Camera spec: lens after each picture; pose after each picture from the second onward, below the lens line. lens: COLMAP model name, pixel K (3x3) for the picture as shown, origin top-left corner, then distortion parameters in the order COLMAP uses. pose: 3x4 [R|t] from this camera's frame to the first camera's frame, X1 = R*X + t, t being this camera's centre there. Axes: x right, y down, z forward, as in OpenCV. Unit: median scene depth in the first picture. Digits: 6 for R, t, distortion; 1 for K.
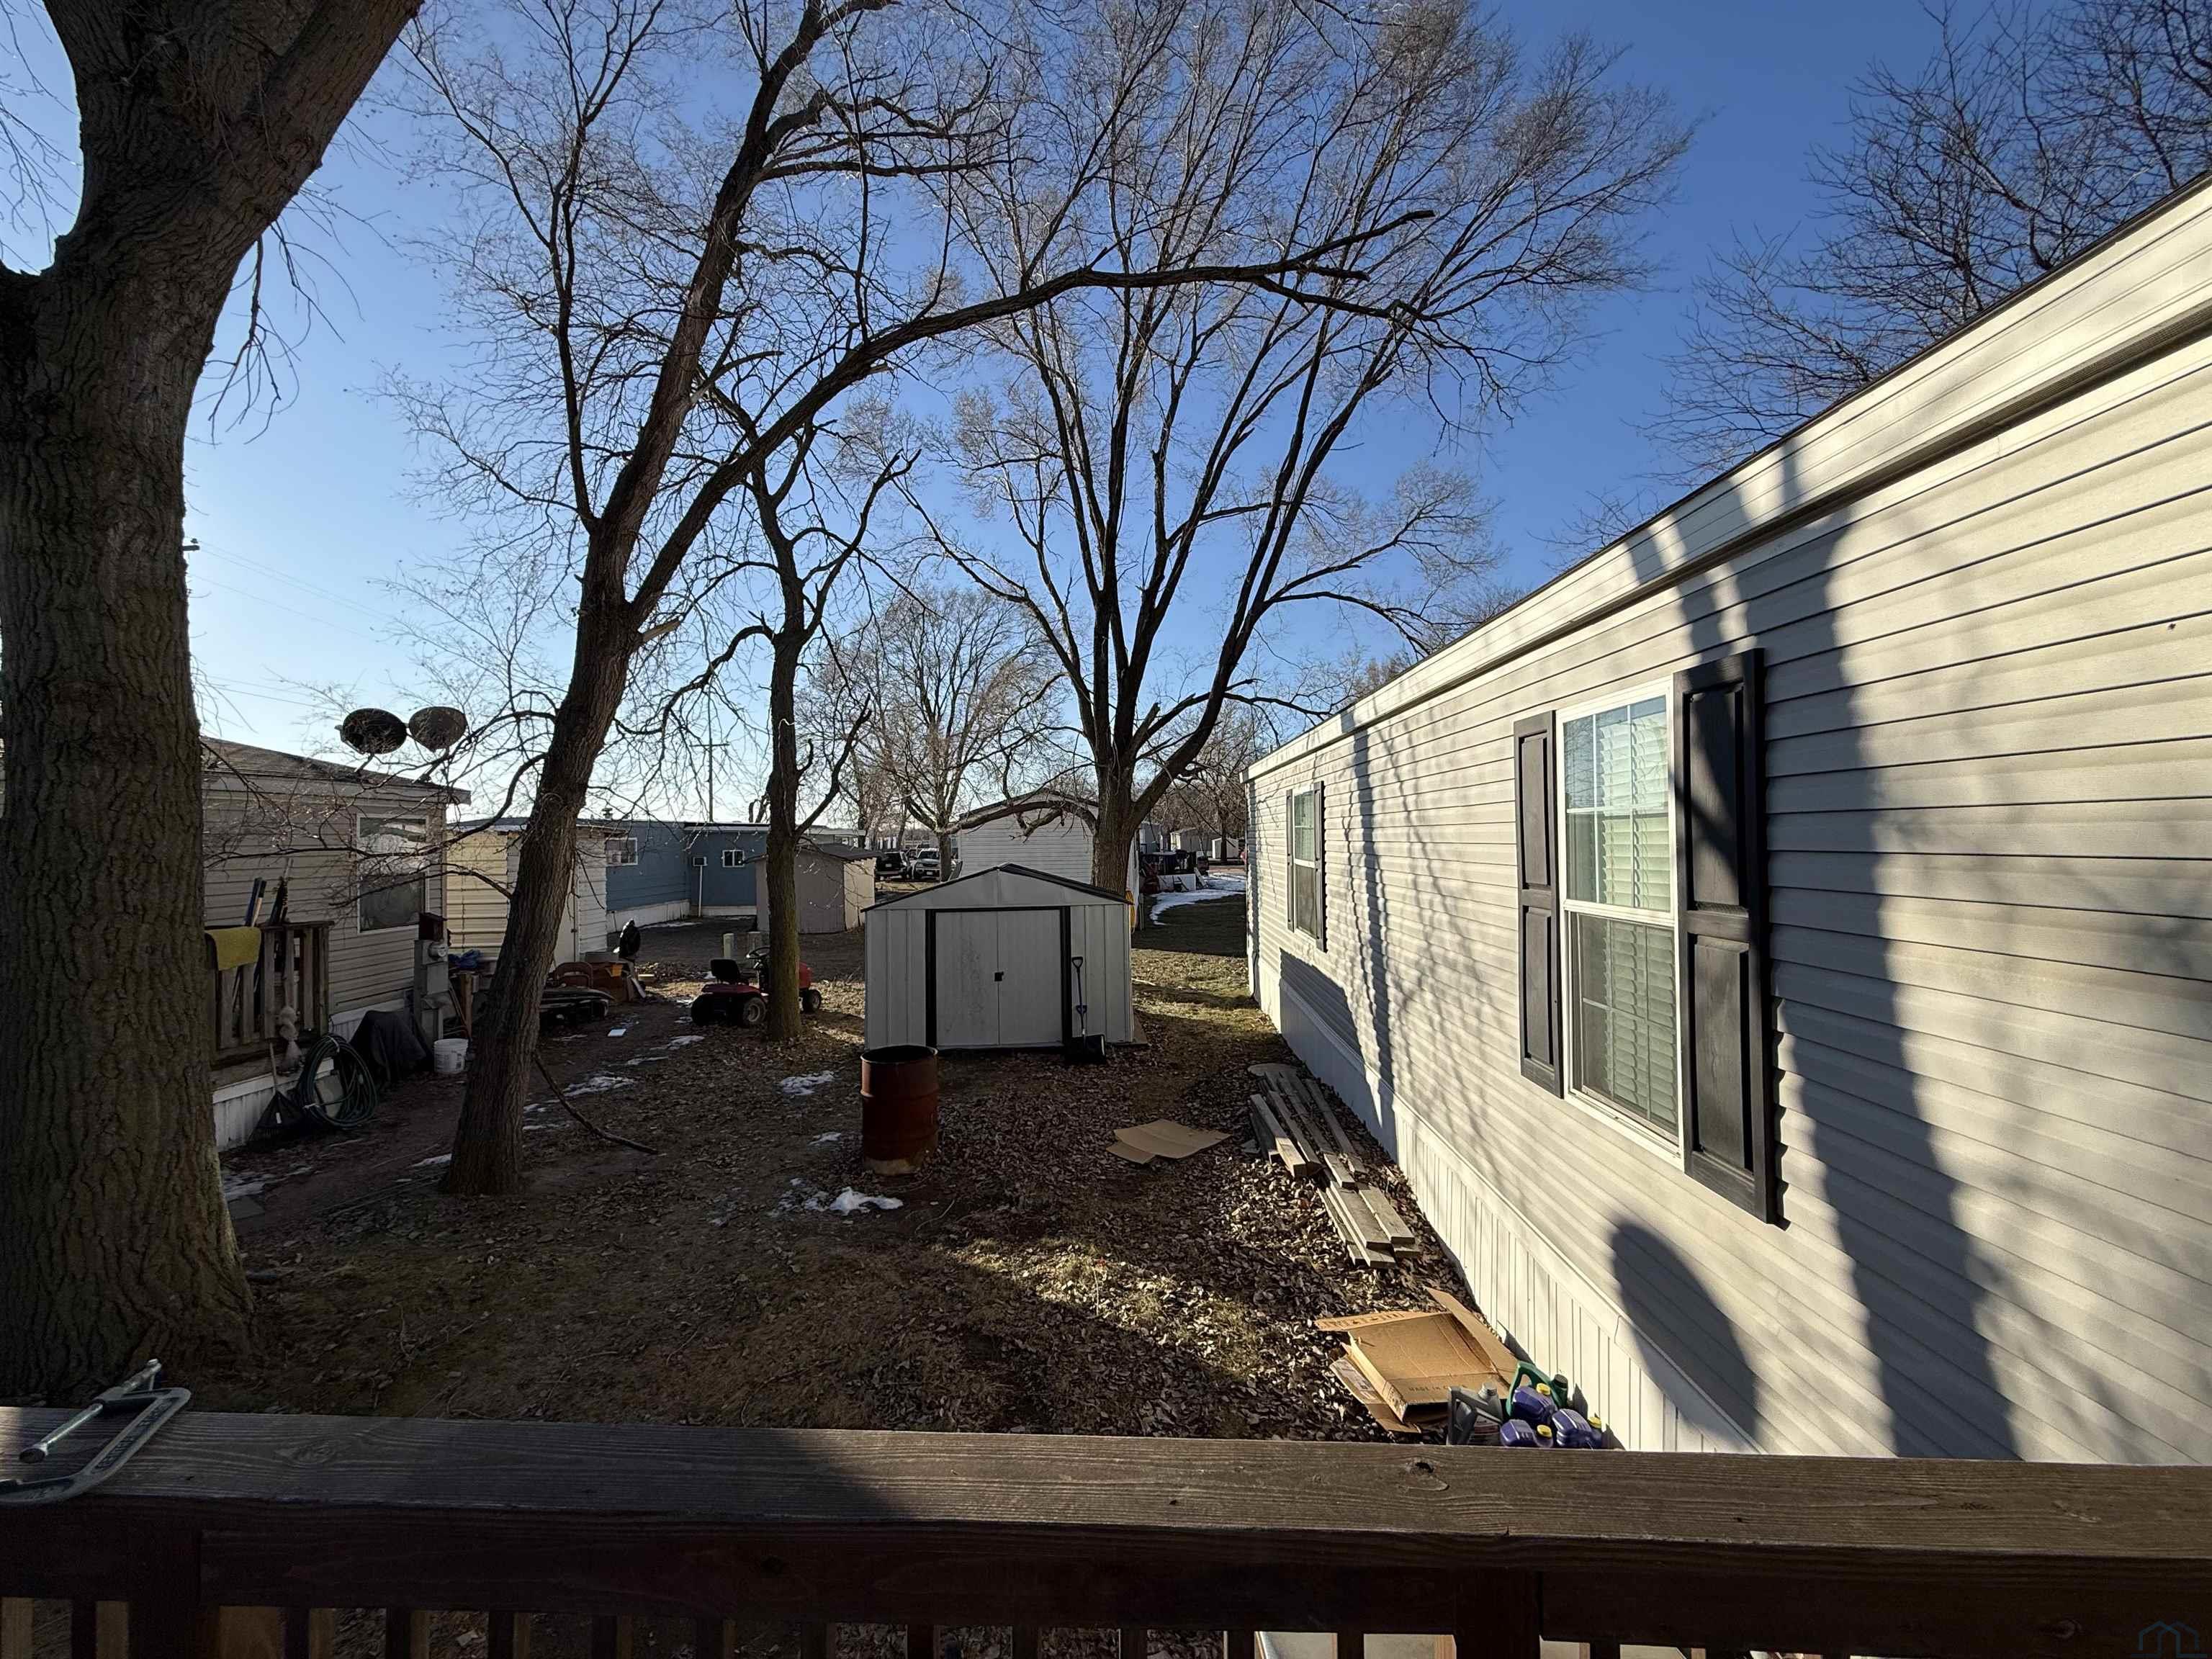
lens RADIAL K [[879.8, 0, 1103.2], [0, 879.8, 824.2], [0, 0, 1]] dist [0.000876, -0.000067]
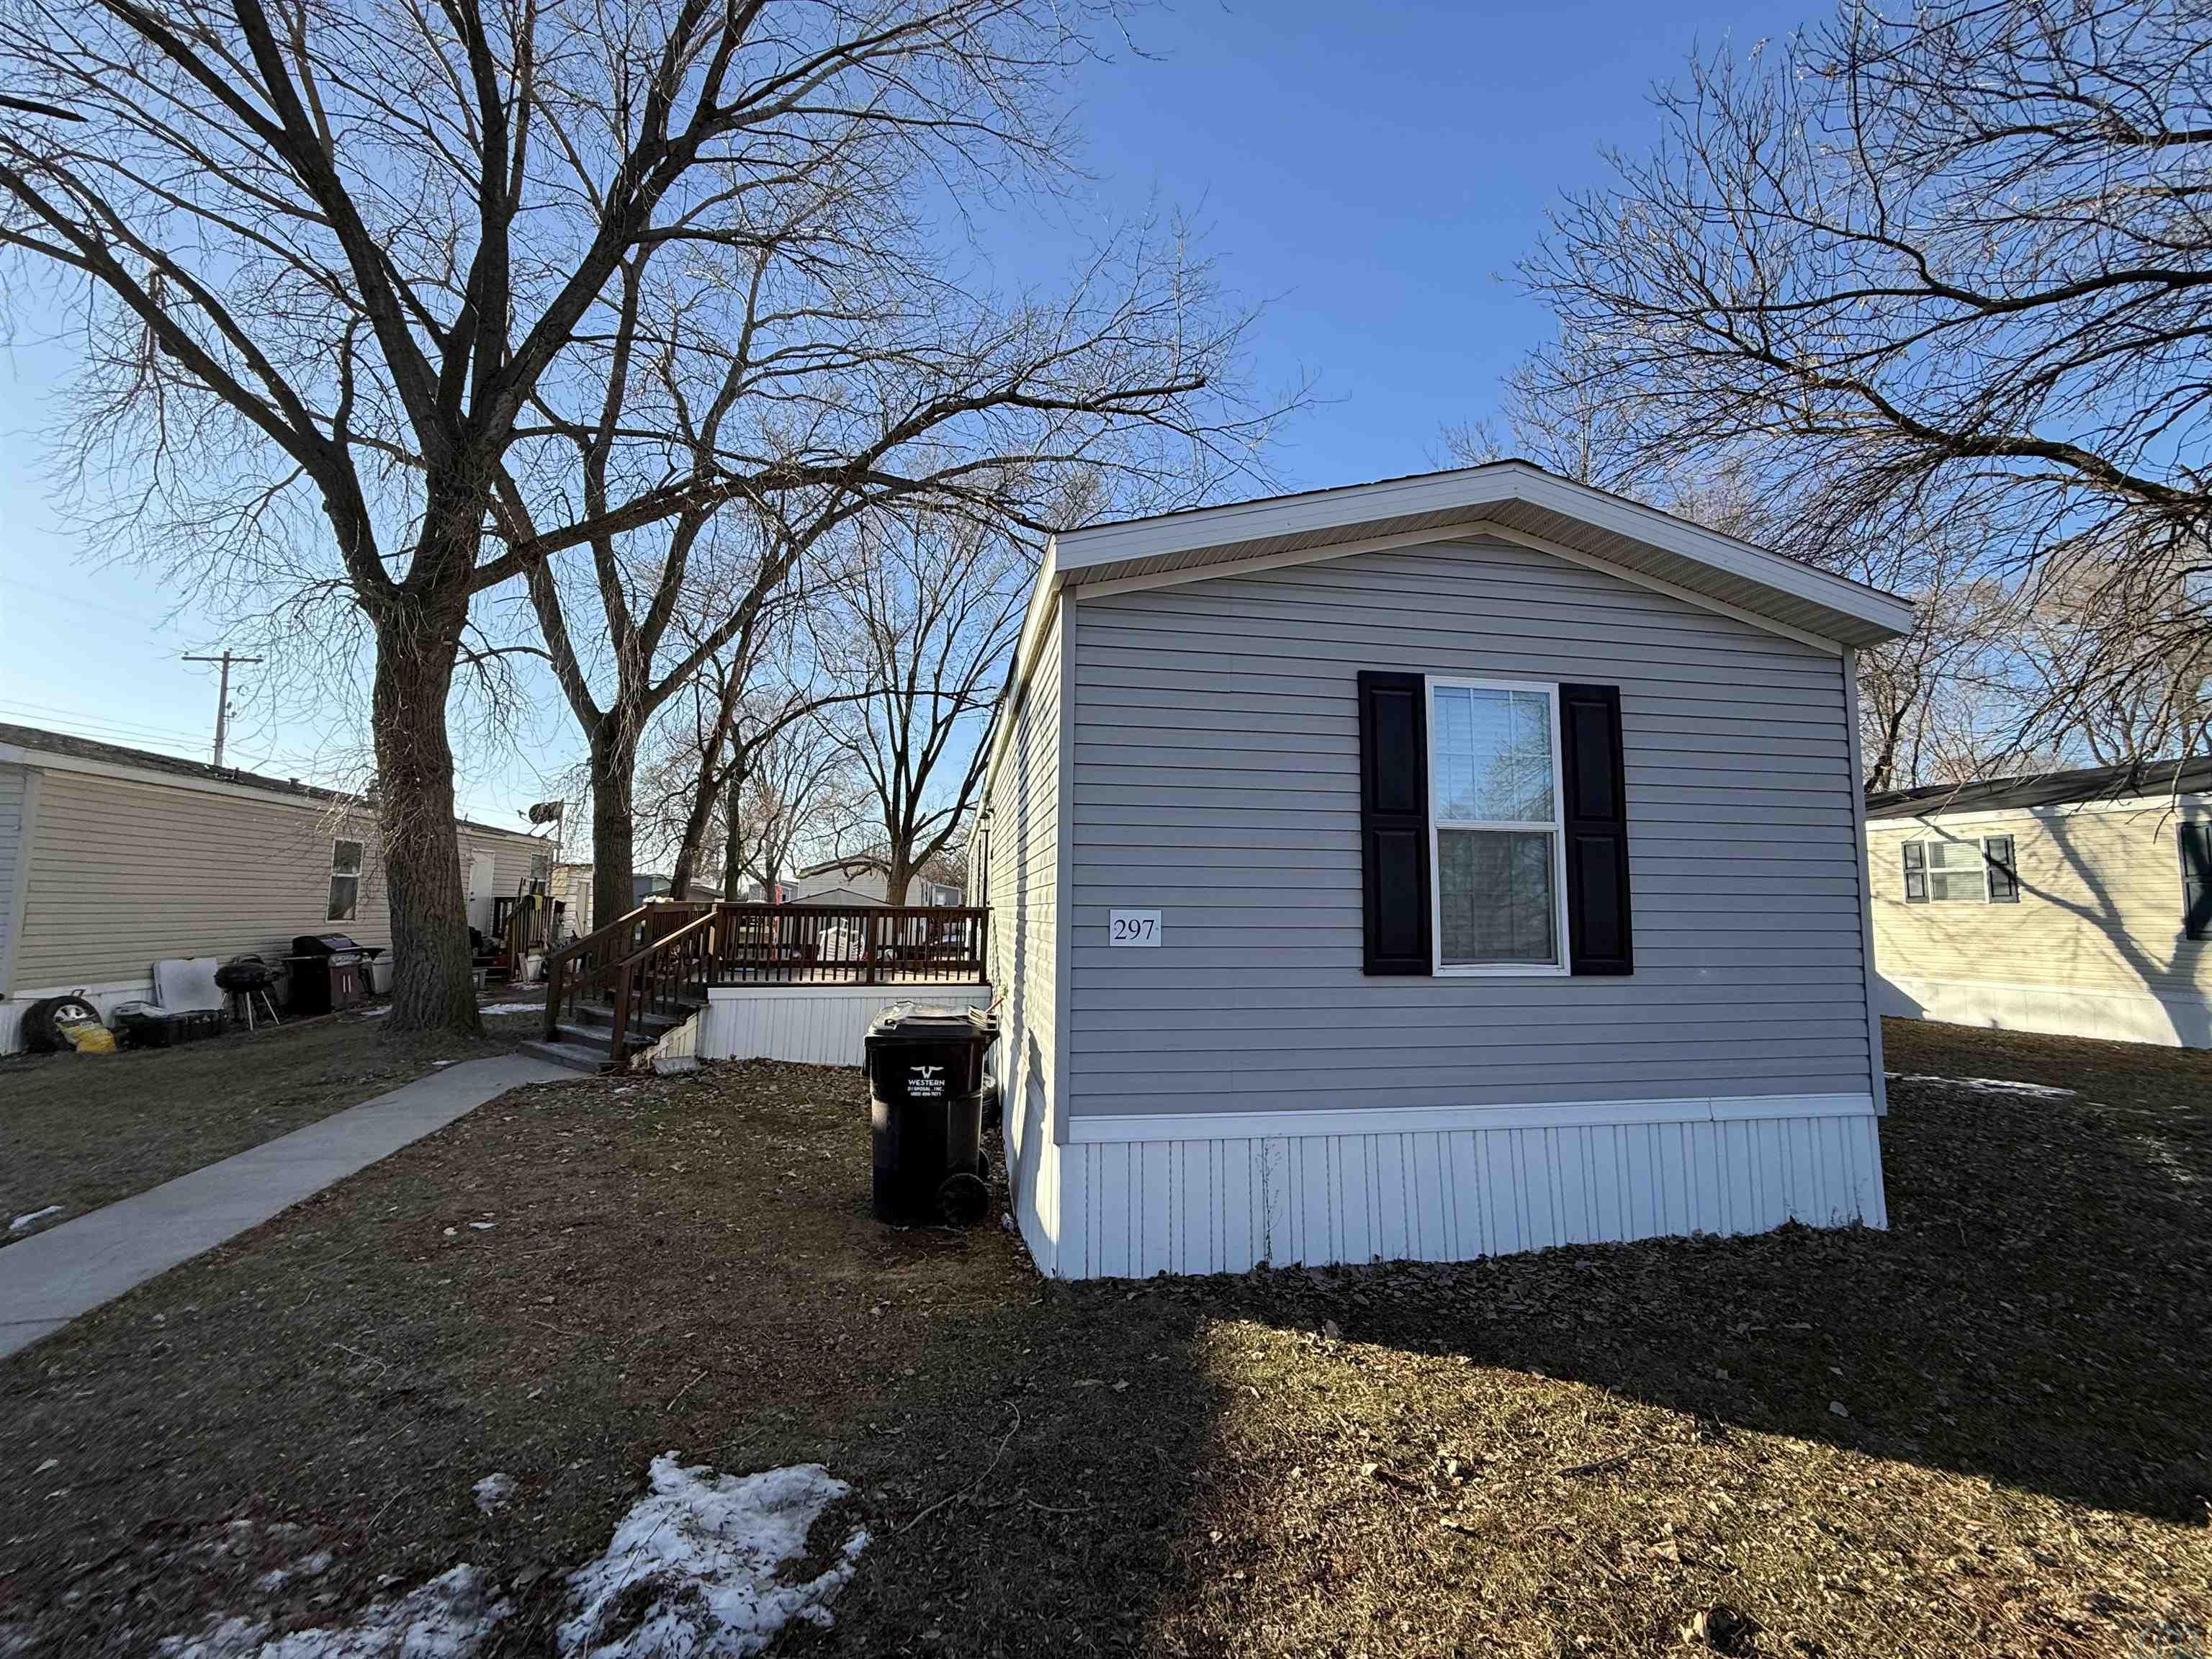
lens RADIAL K [[879.8, 0, 1105.8], [0, 879.8, 824.4], [0, 0, 1]] dist [0.000876, -0.000067]
pose [[0.976739, 0.052934, 0.207797, 0.045097], [-0.036359, 0.995903, -0.082793, 0.030242], [-0.211328, 0.073312, 0.974662, -0.893306]]
